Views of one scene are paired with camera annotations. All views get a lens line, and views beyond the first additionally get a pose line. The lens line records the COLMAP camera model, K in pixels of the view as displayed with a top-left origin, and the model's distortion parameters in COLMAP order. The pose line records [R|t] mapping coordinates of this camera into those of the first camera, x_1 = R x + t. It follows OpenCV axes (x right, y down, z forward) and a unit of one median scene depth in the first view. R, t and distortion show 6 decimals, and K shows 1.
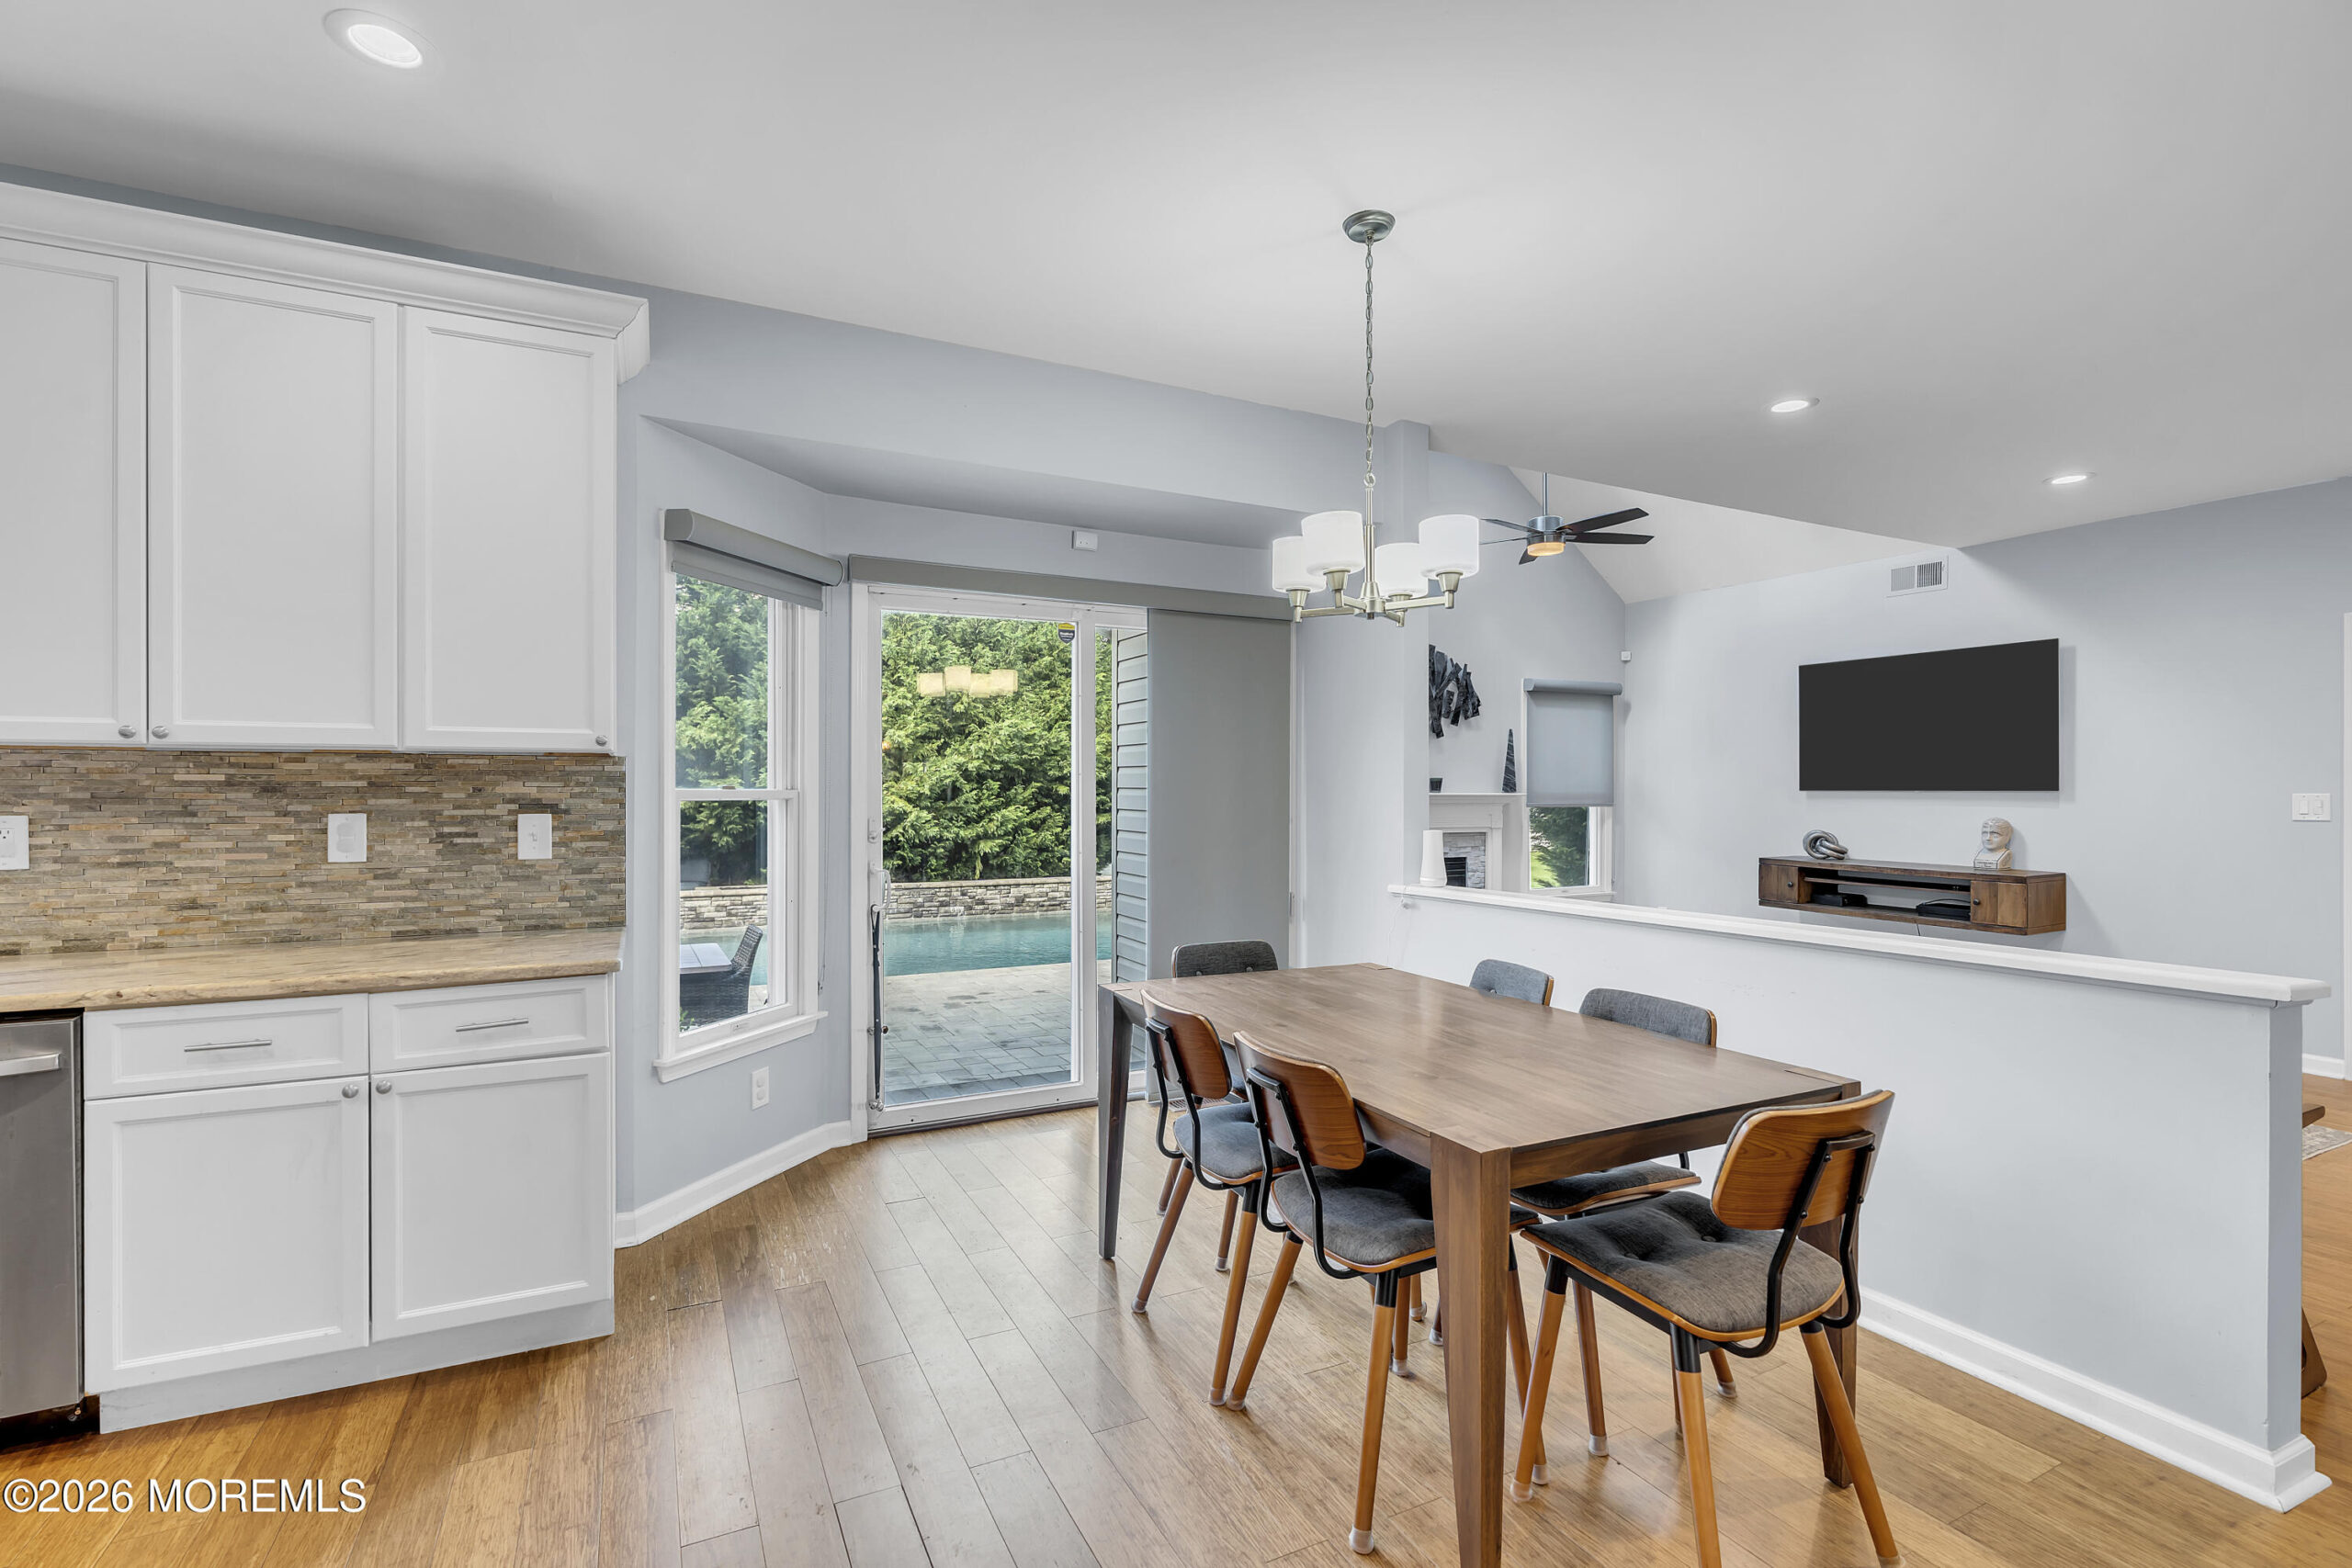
lens RADIAL K [[1059.8, 0, 1176.9], [0, 1059.8, 787.5], [0, 0, 1]] dist [-0.015186, 0.005109]
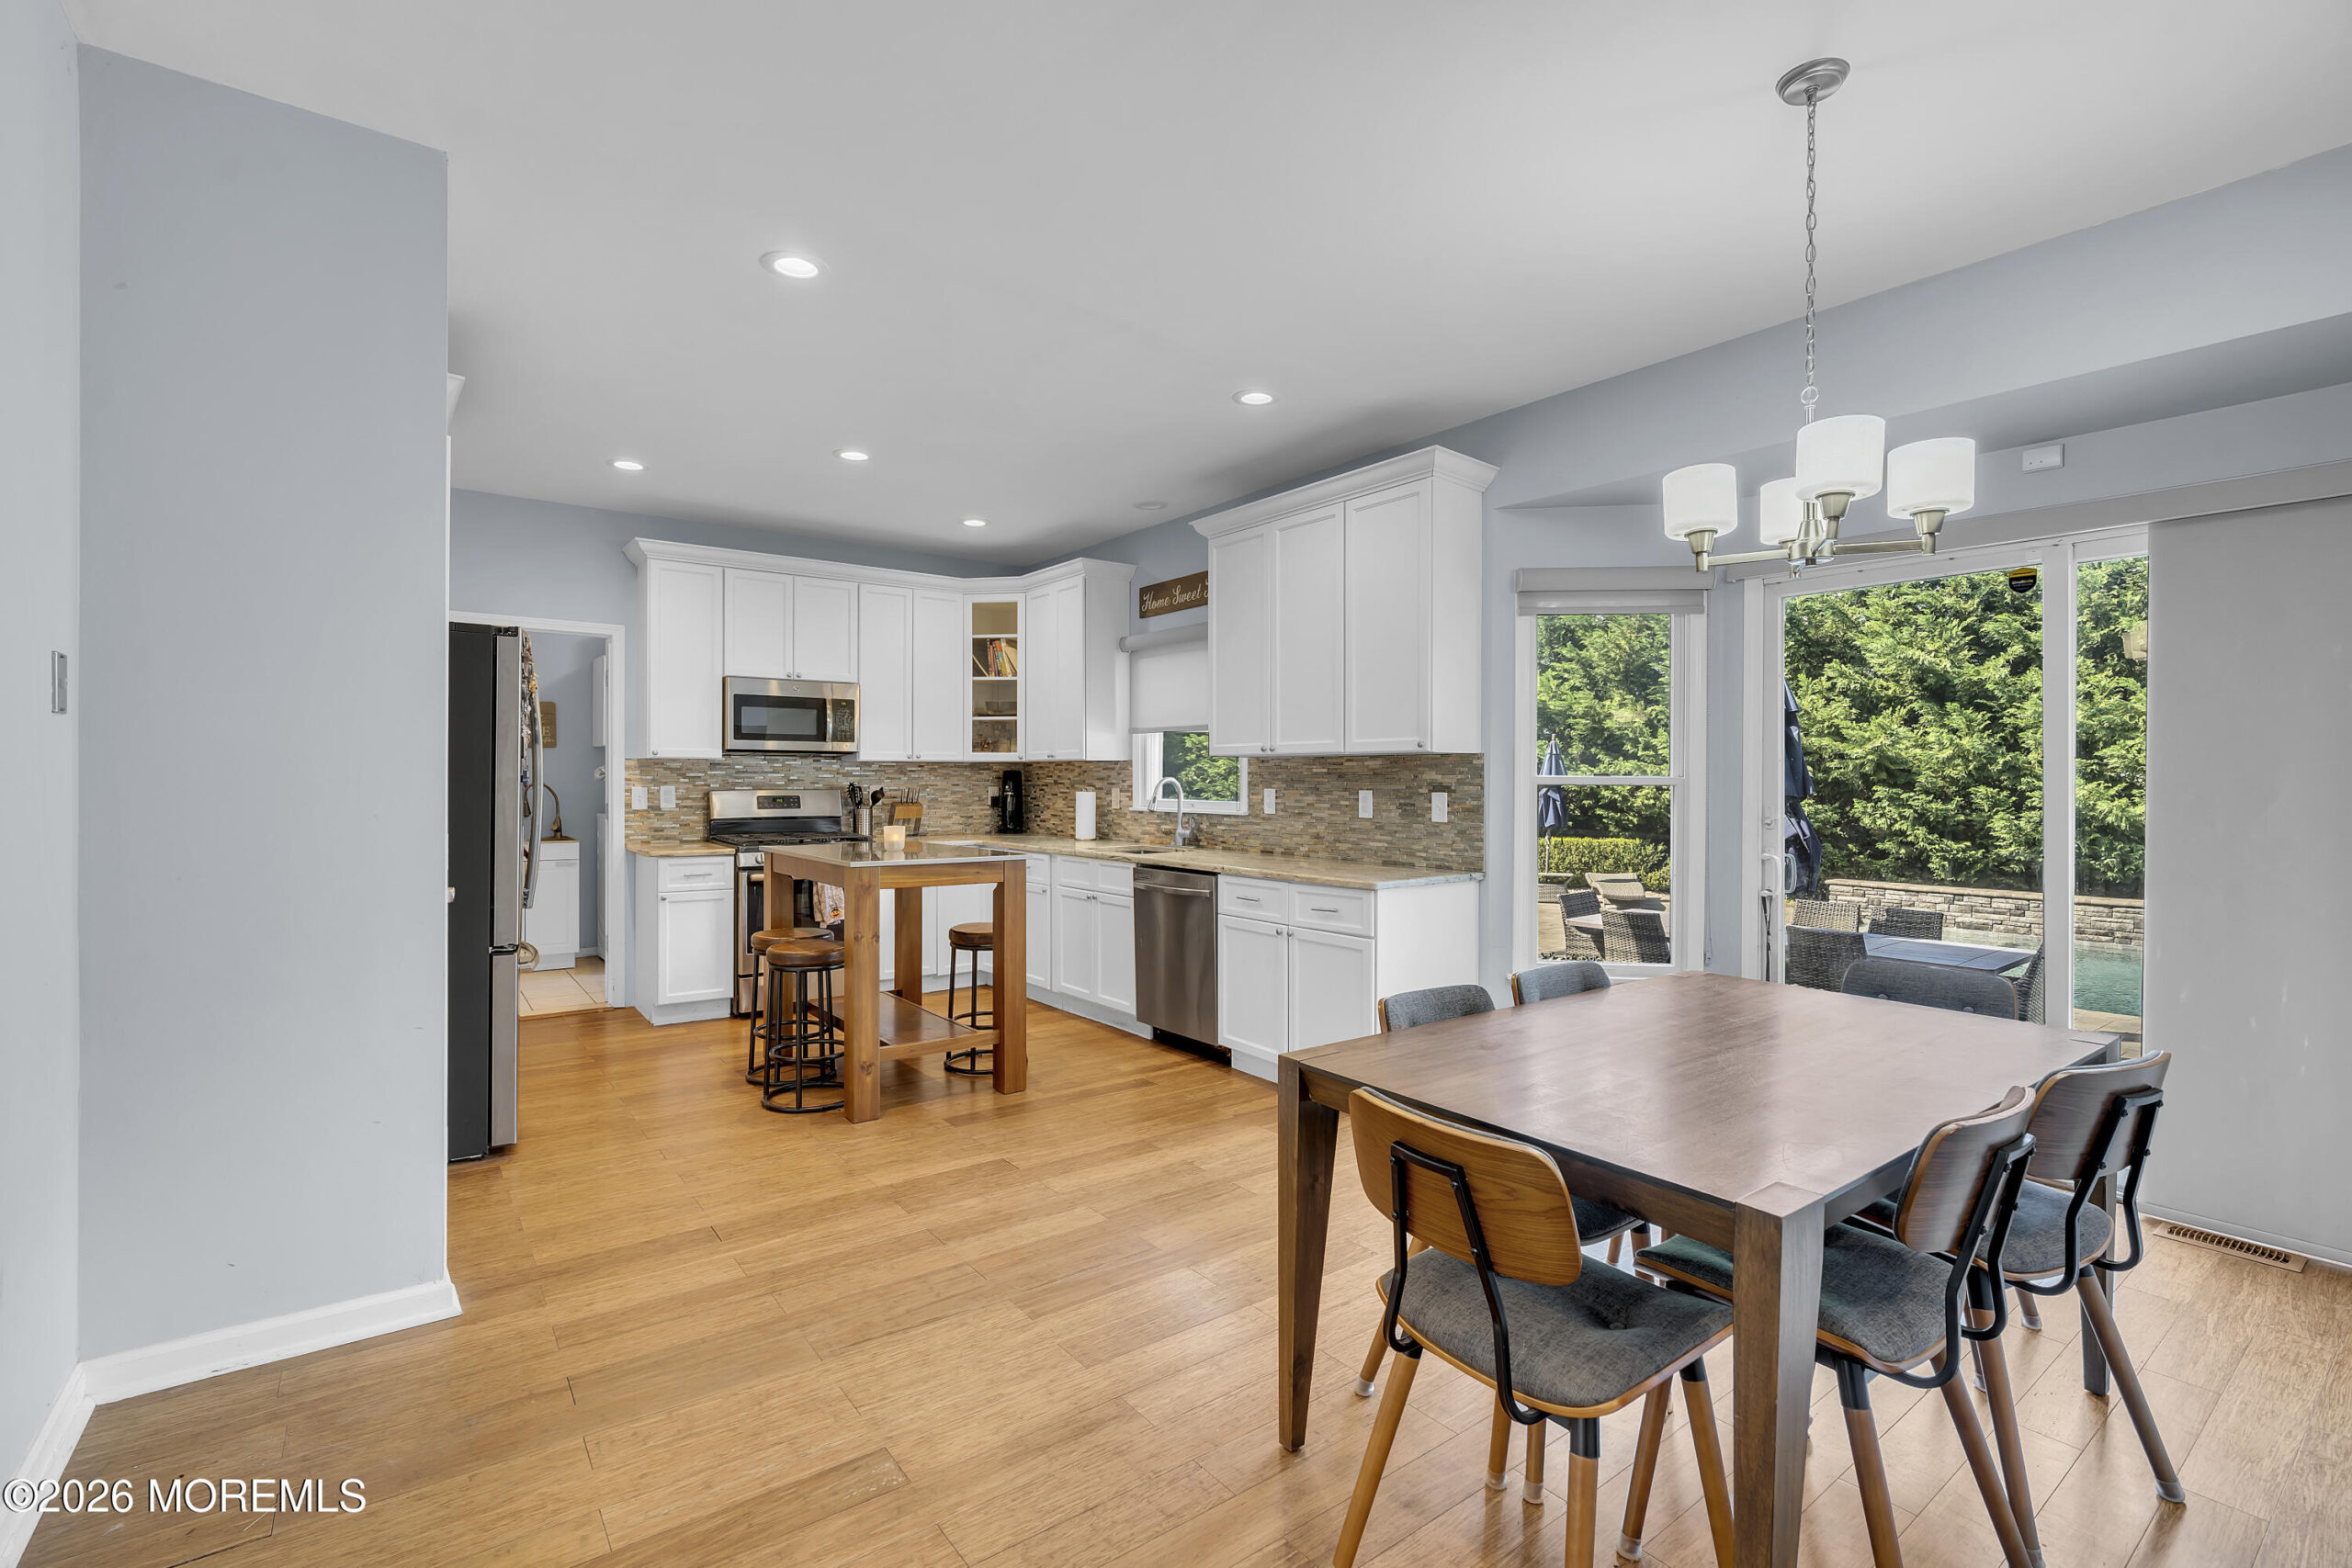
lens RADIAL K [[1059.8, 0, 1171.9], [0, 1059.8, 782.2], [0, 0, 1]] dist [-0.015186, 0.005109]
pose [[0.181863, 0.003110, -0.983319, 0.414877], [0.000511, 0.999995, 0.003257, 0.002424], [0.983324, -0.001095, 0.181860, 0.169574]]
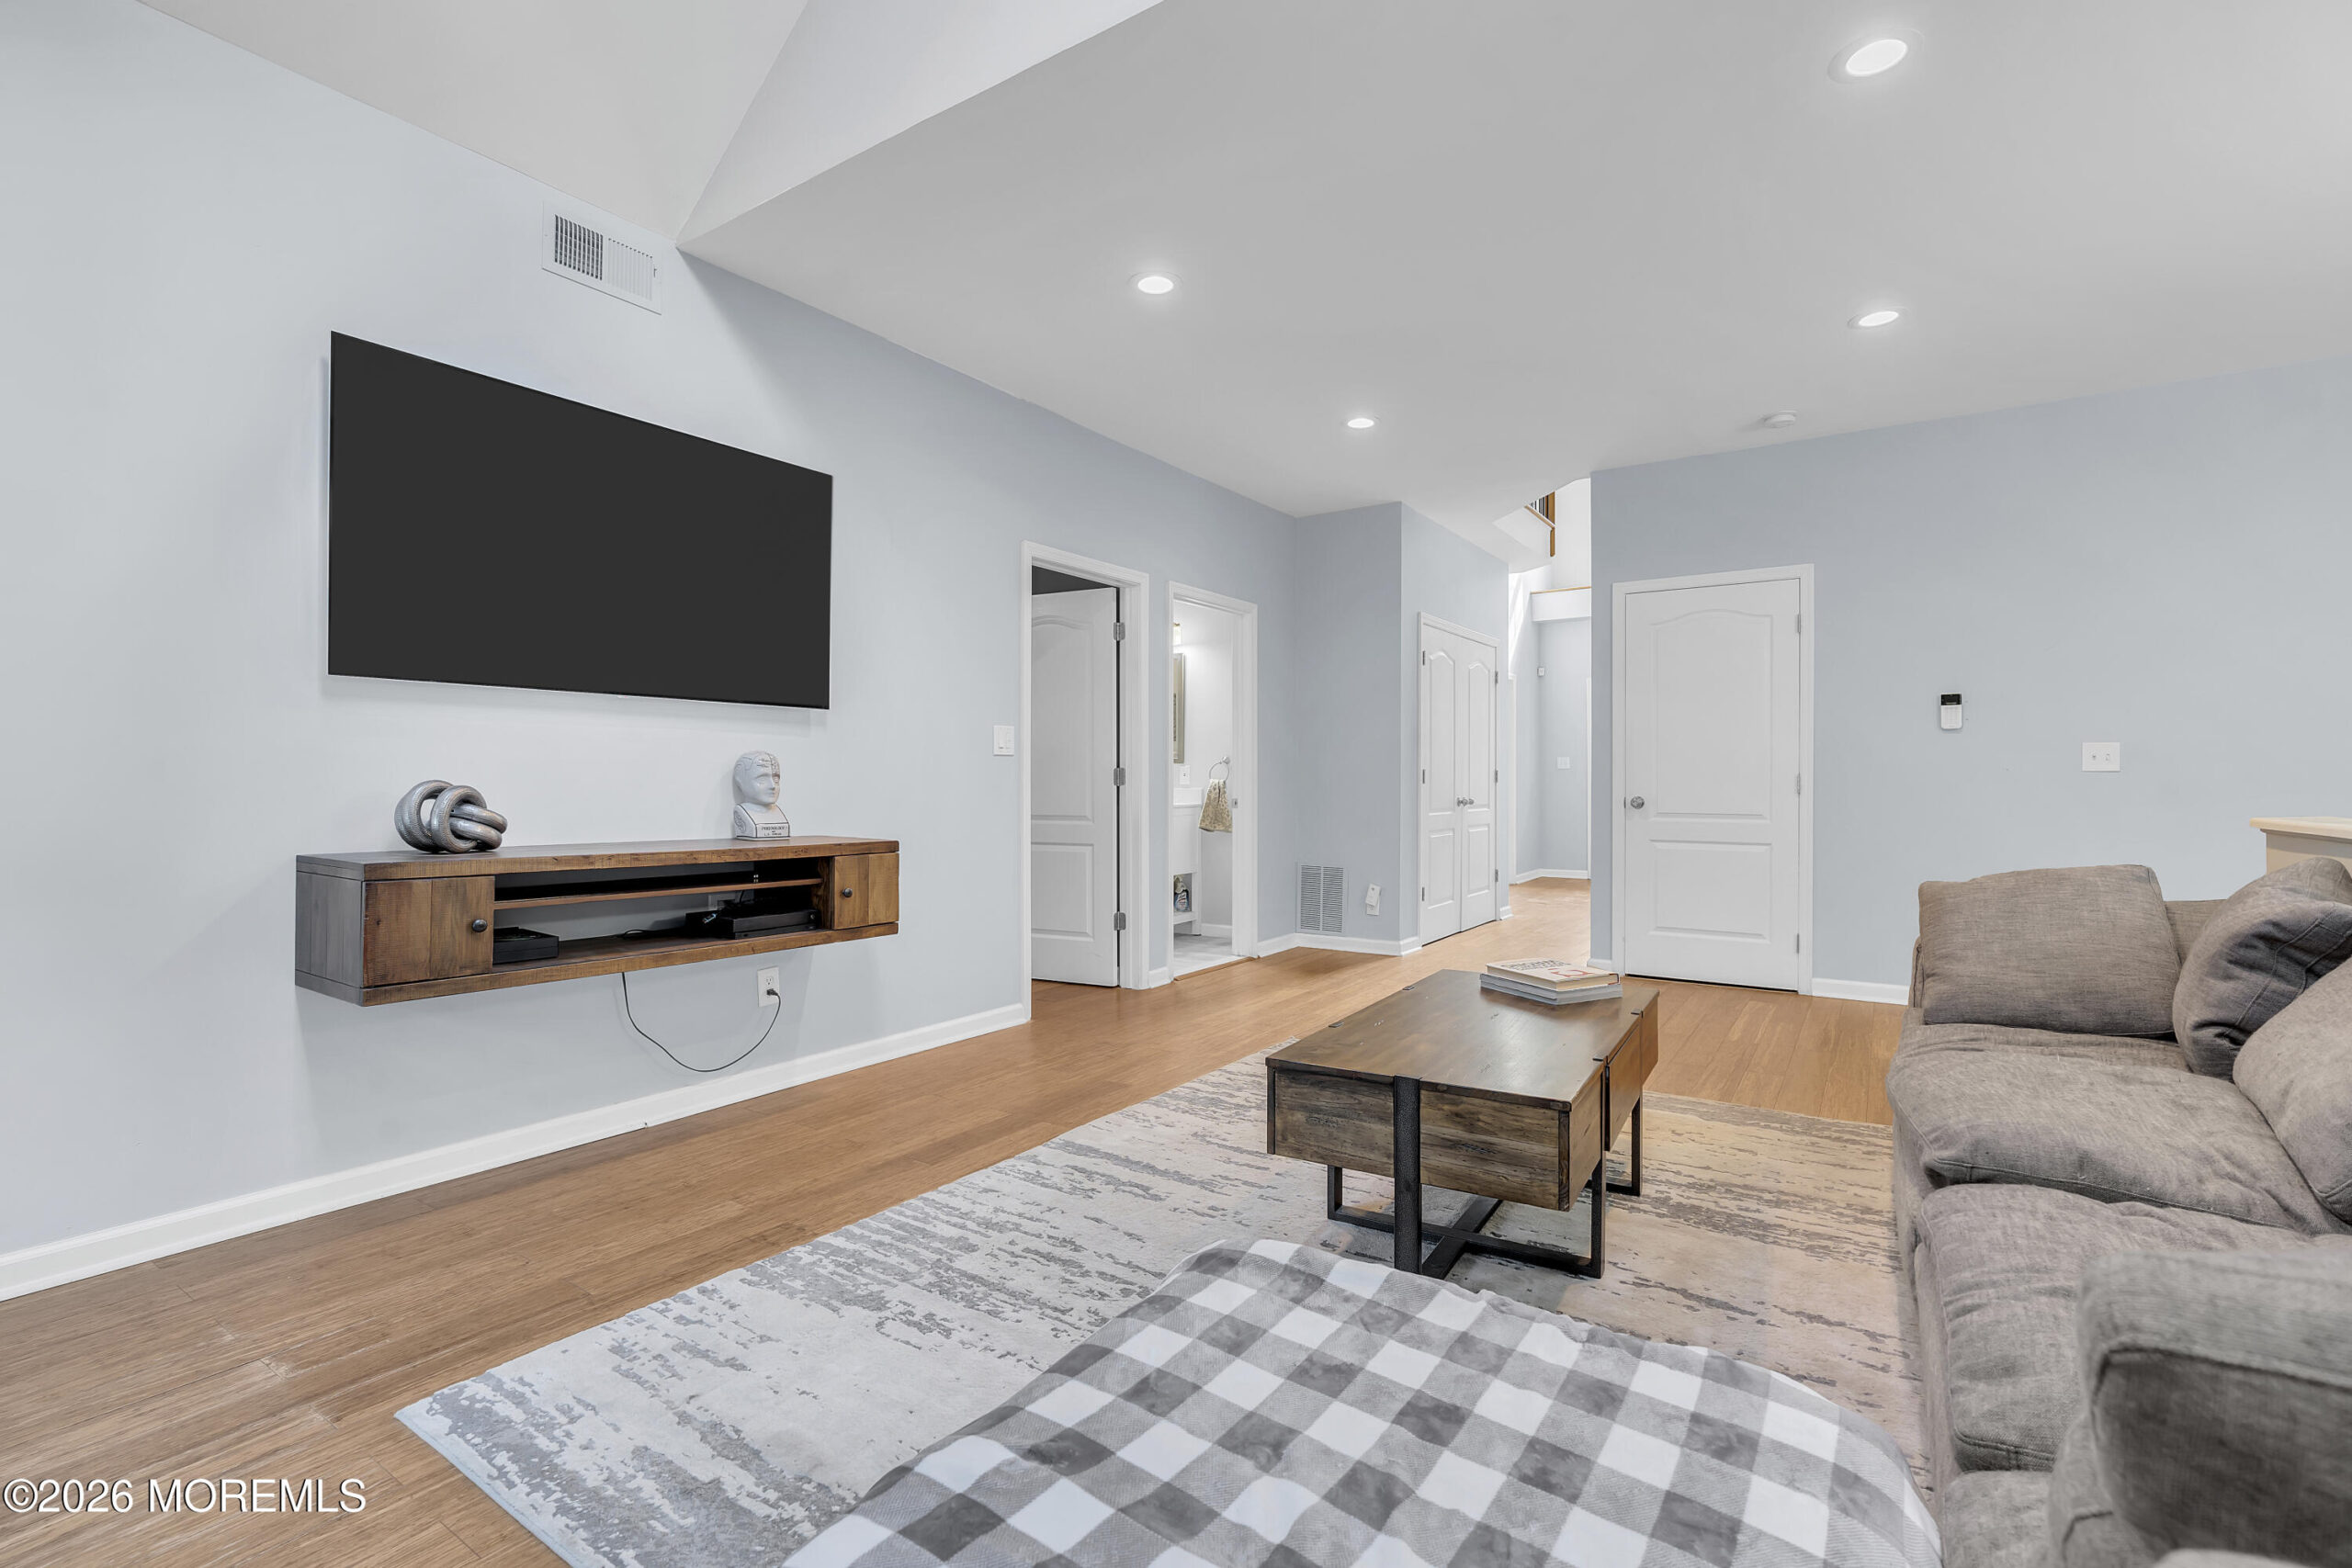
lens RADIAL K [[1059.8, 0, 1175.6], [0, 1059.8, 784.2], [0, 0, 1]] dist [-0.015186, 0.005109]
pose [[-0.489070, -0.003433, 0.872238, 0.160121], [-0.004499, 0.999989, 0.001413, 0.047098], [-0.872233, -0.003234, -0.489080, 1.116867]]
